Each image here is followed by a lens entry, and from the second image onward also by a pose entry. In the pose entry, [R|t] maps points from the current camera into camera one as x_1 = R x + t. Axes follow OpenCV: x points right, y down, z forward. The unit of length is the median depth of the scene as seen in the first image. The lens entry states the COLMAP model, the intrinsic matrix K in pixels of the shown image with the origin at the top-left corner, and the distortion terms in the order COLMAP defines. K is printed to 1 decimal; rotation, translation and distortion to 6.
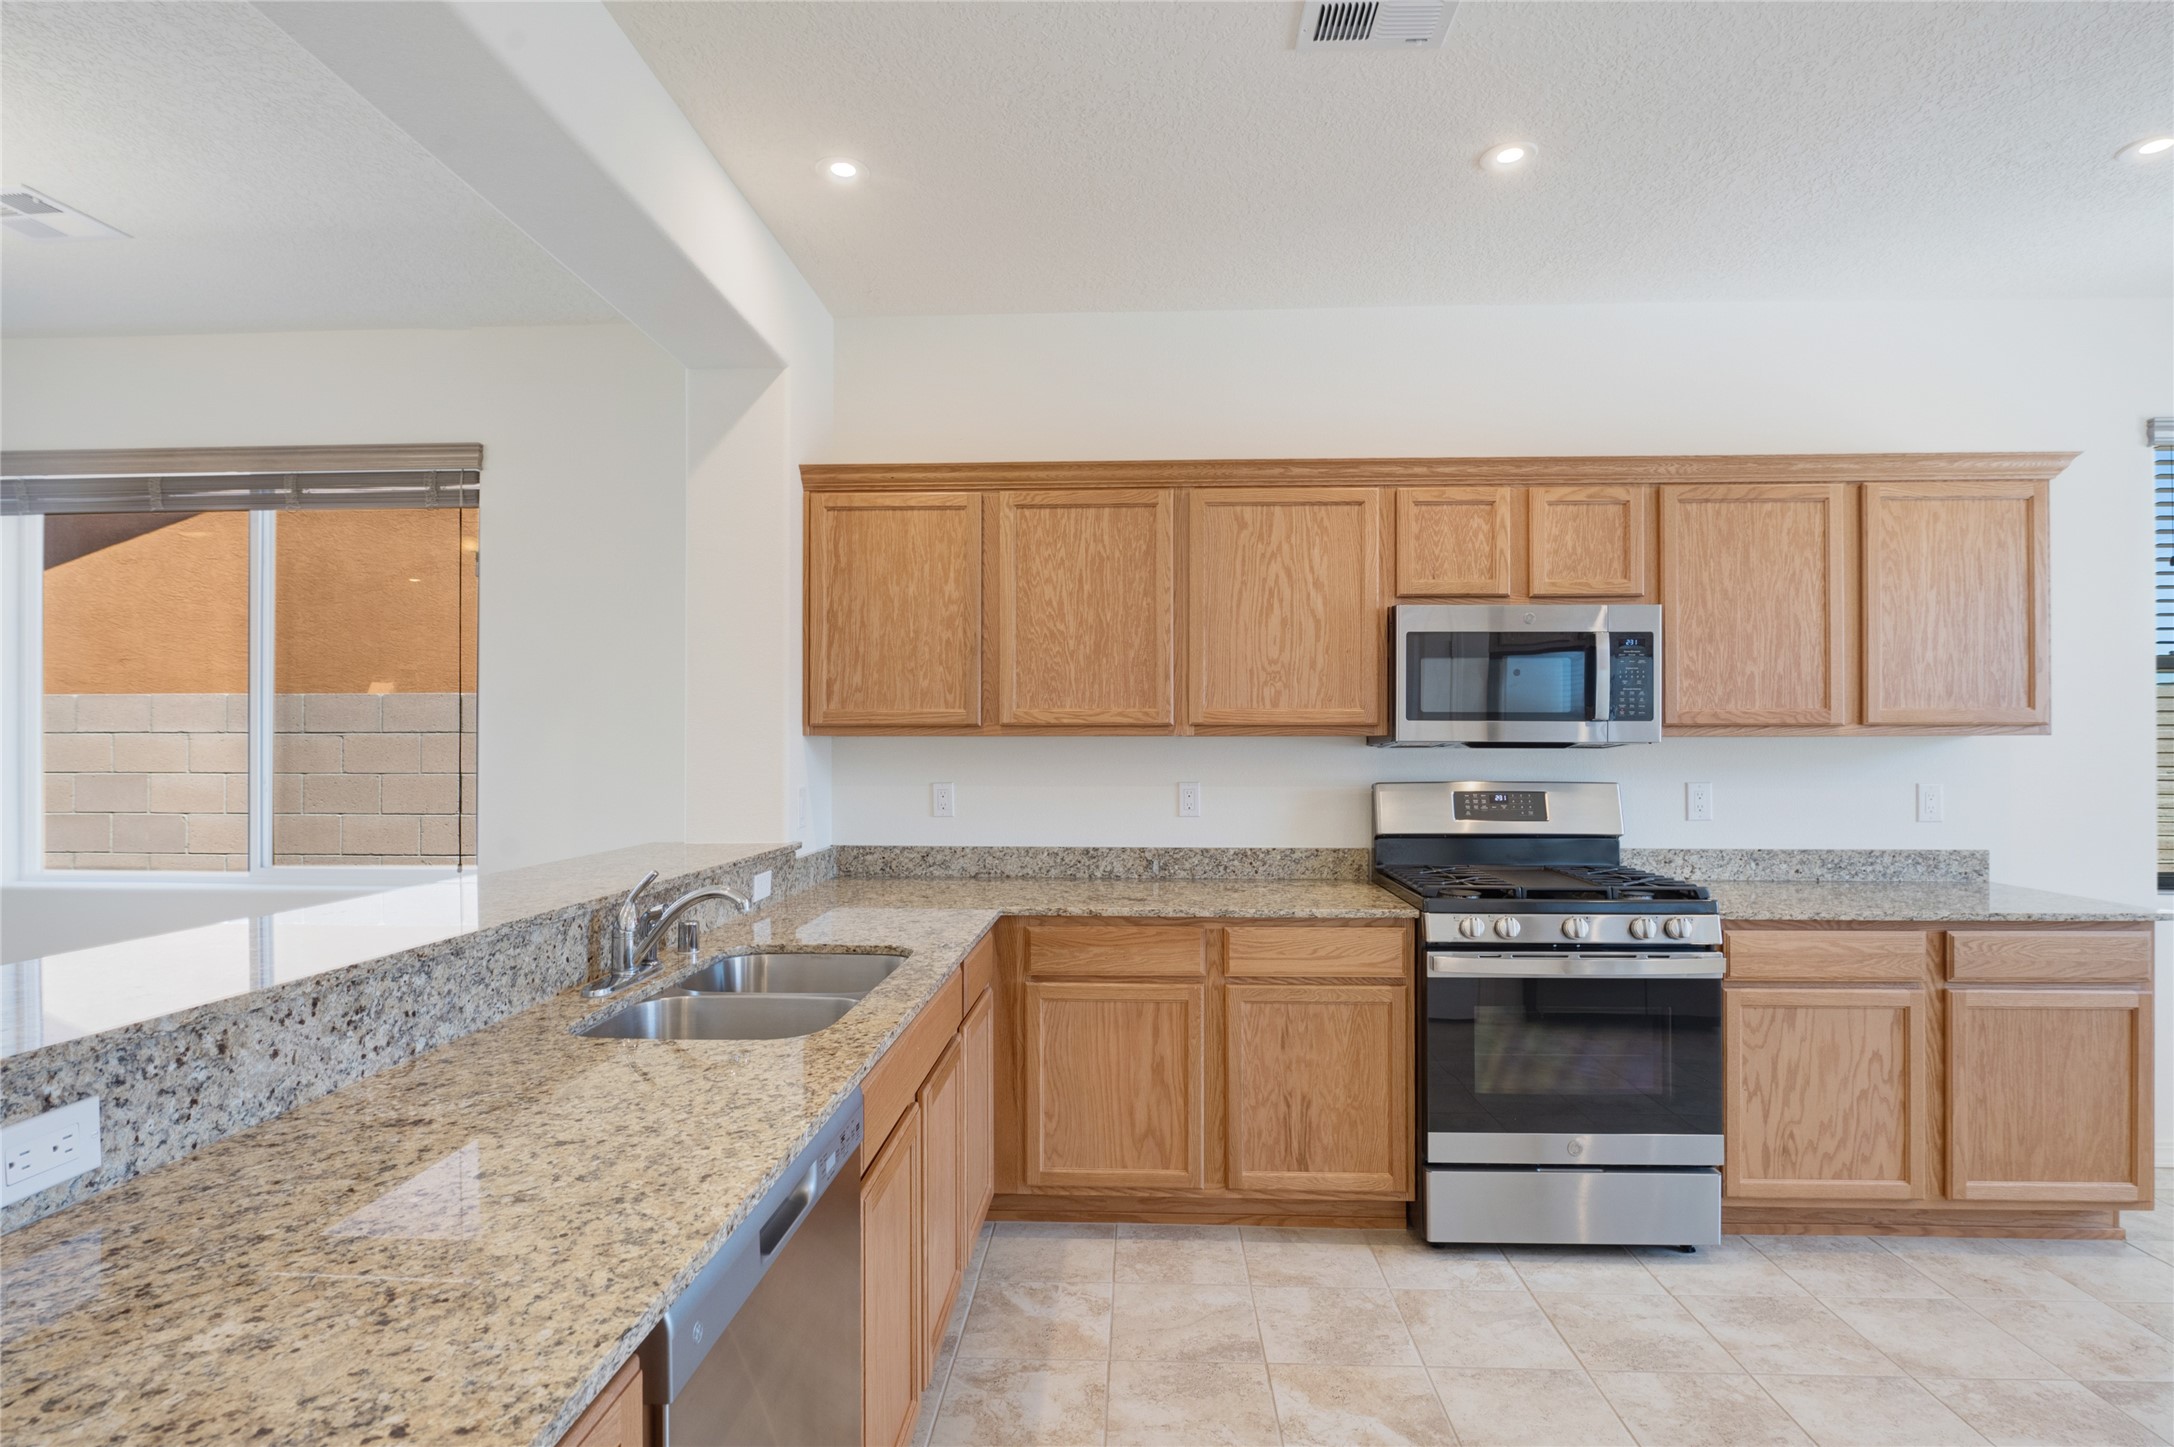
lens RADIAL K [[1085.7, 0, 1076.8], [0, 1085.7, 744.2], [0, 0, 1]] dist [-0.000621, -0.001986]
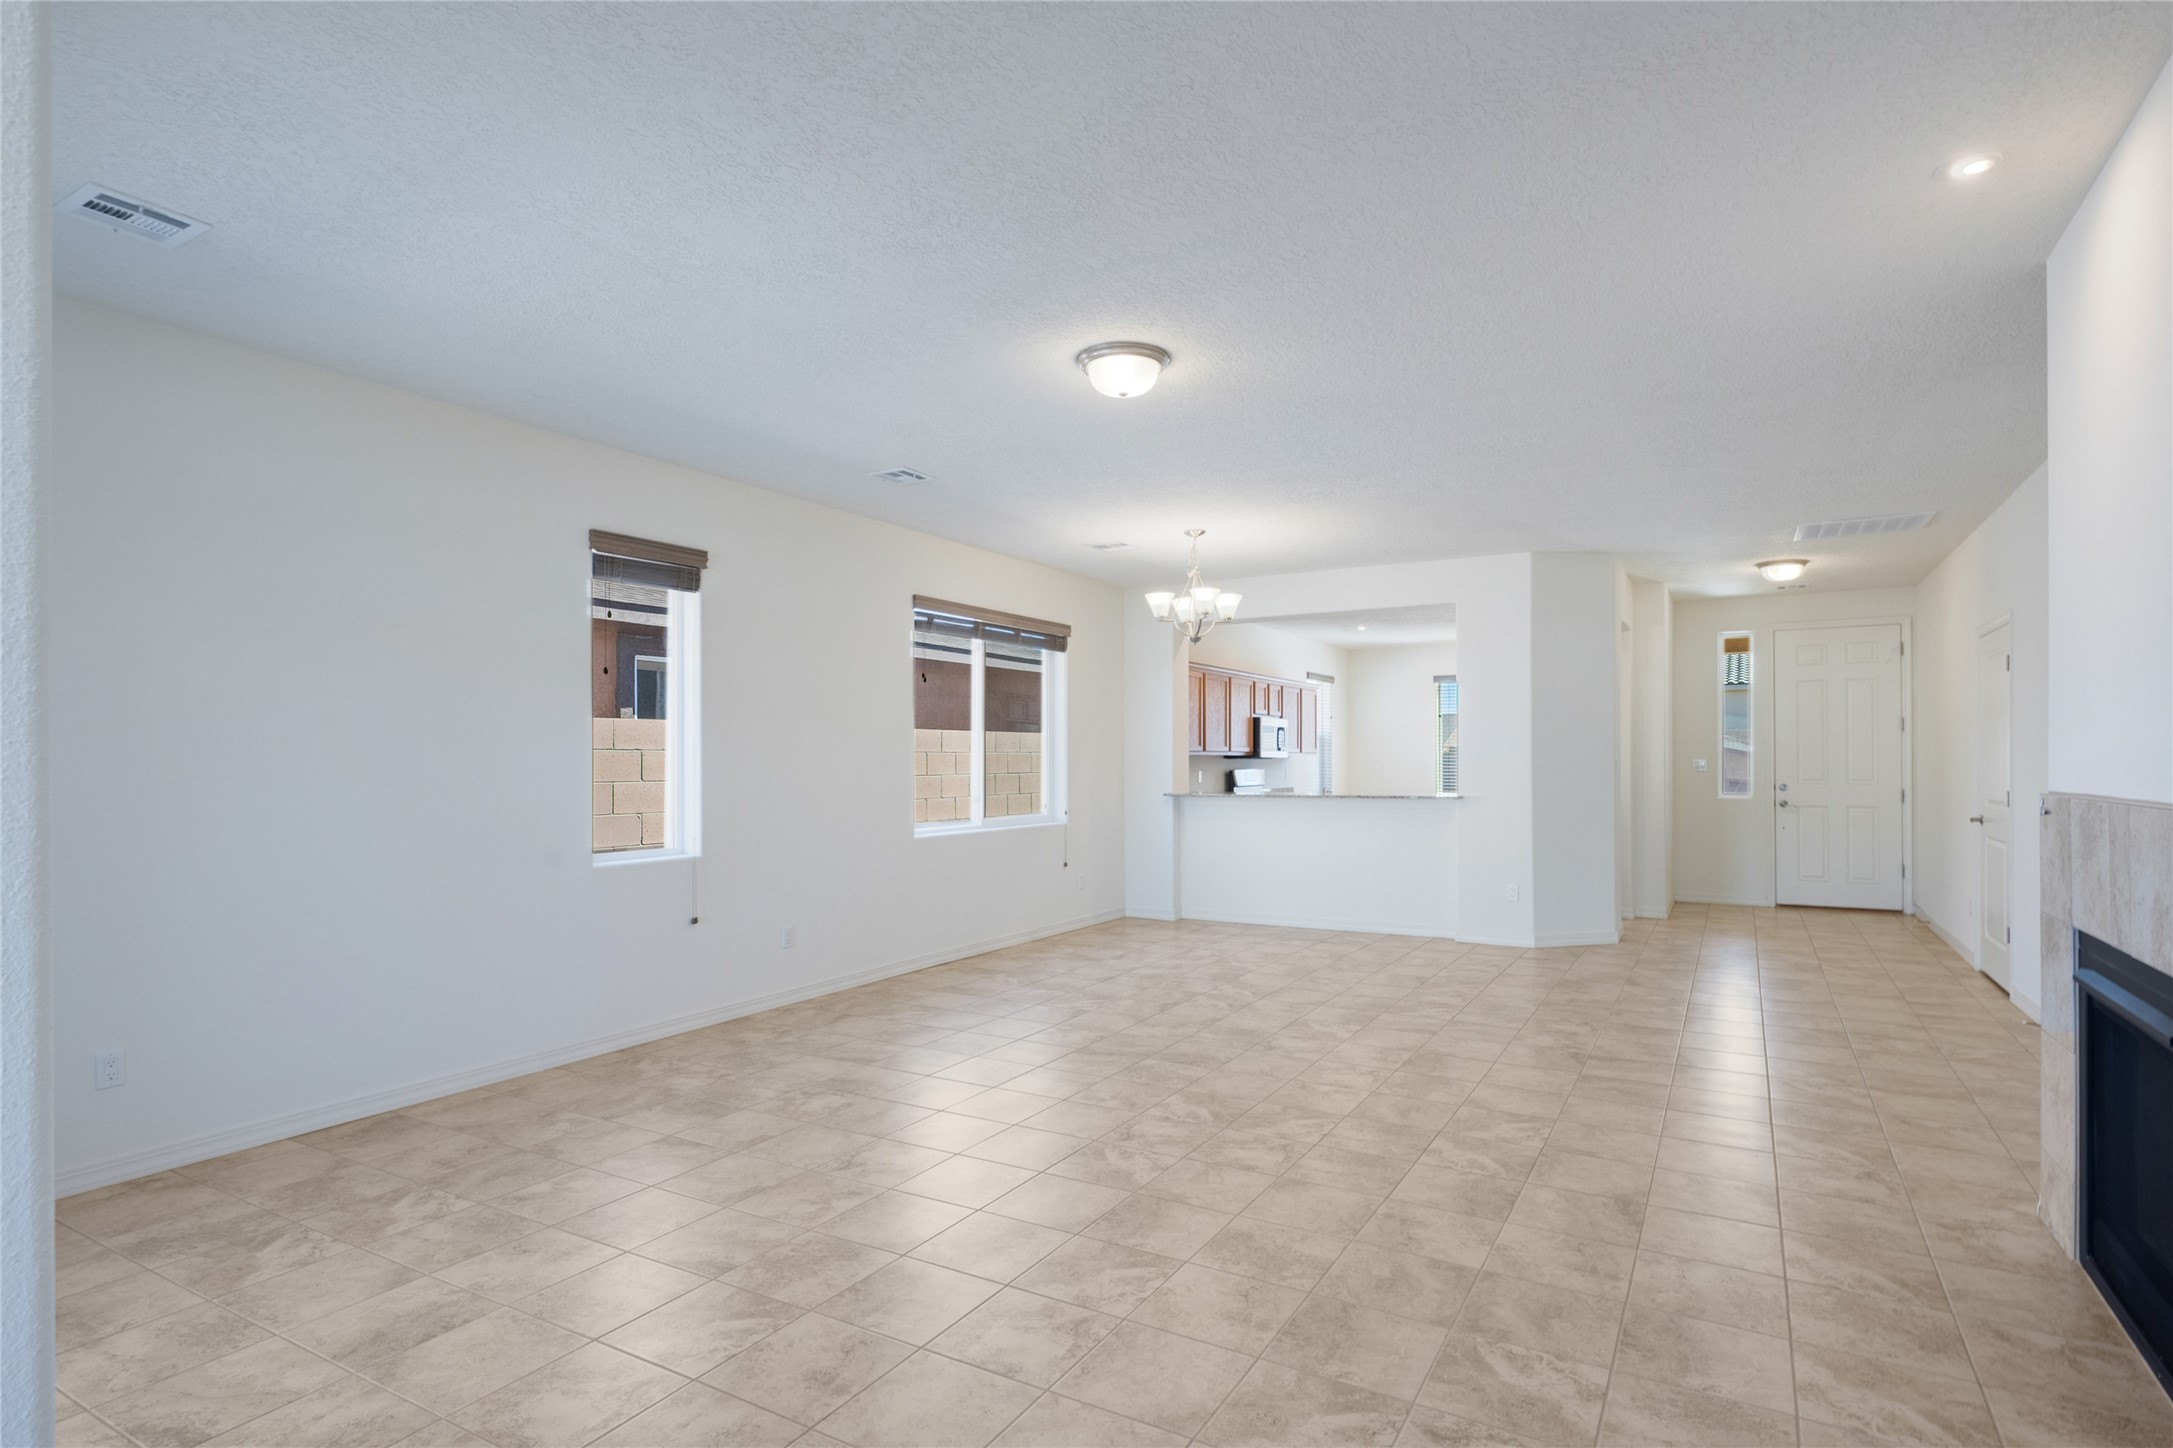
lens RADIAL K [[1085.2, 0, 1085.5], [0, 1085.2, 750.3], [0, 0, 1]] dist [-0.000621, -0.001986]
pose [[0.483959, 0.008890, 0.875045, -2.905682], [0.003195, 0.999924, -0.011926, 0.013463], [-0.875085, 0.008567, 0.483894, -0.151650]]
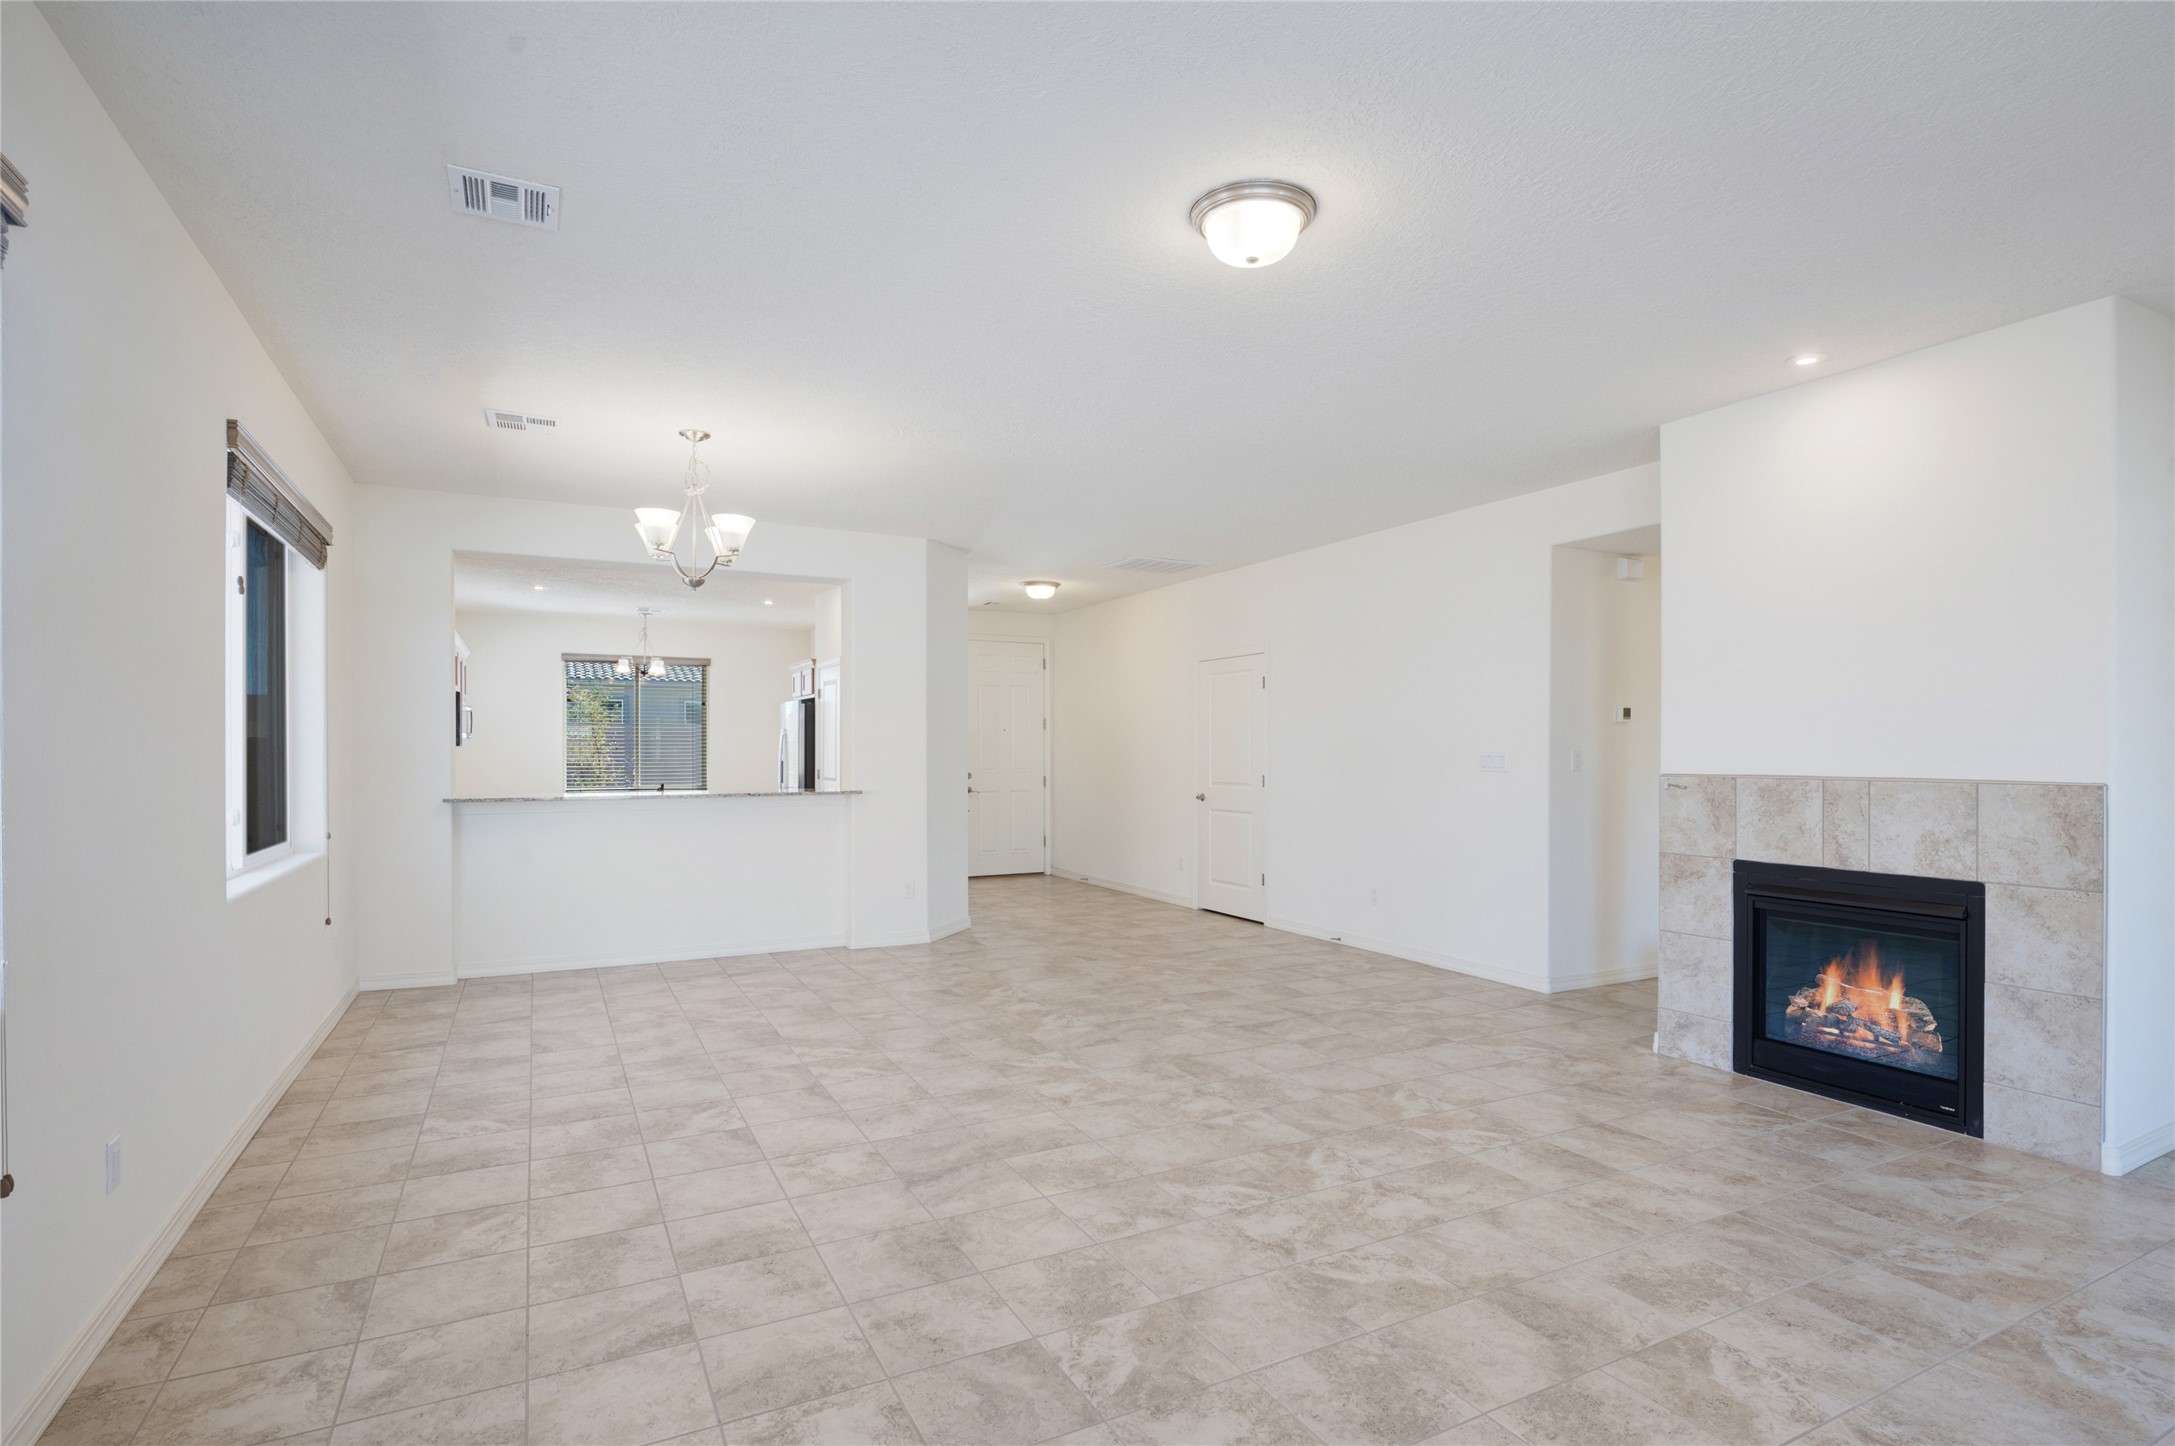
lens RADIAL K [[1086.2, 0, 1086.6], [0, 1086.2, 743.7], [0, 0, 1]] dist [-0.000621, -0.001986]
pose [[-0.489343, 0.005341, 0.872075, -2.556645], [0.000133, 0.999982, -0.006049, 0.008110], [-0.872091, -0.002845, -0.489335, 0.958420]]
